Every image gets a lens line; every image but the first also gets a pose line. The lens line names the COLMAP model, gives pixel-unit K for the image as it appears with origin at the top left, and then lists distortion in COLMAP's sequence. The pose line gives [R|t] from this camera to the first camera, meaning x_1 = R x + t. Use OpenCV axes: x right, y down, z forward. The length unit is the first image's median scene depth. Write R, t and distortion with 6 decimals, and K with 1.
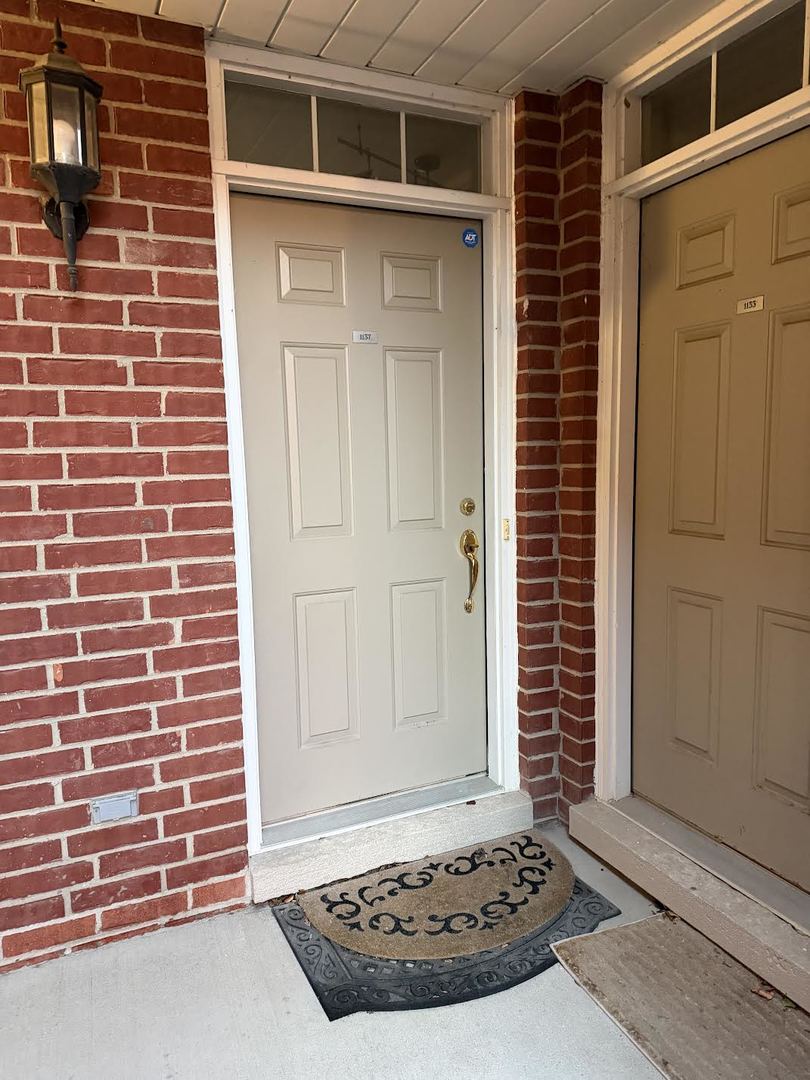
lens RADIAL K [[768.9, 0, 404.7], [0, 768.9, 542.1], [0, 0, 1]] dist [0.023786, -0.051009]
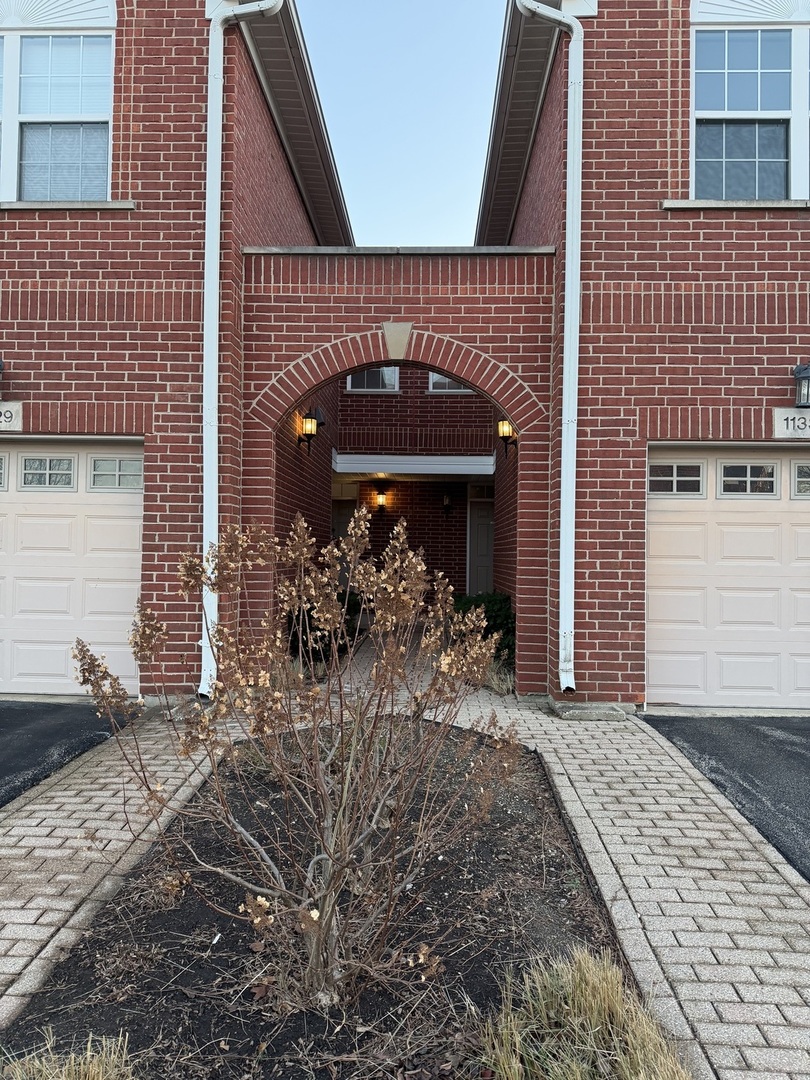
lens RADIAL K [[761.6, 0, 401.6], [0, 761.6, 537.4], [0, 0, 1]] dist [-0.001594, -0.011621]
pose [[0.889560, 0.030622, -0.455791, 2.365137], [-0.095062, 0.988317, -0.119133, 0.713647], [0.446818, 0.149305, 0.882078, -5.267095]]
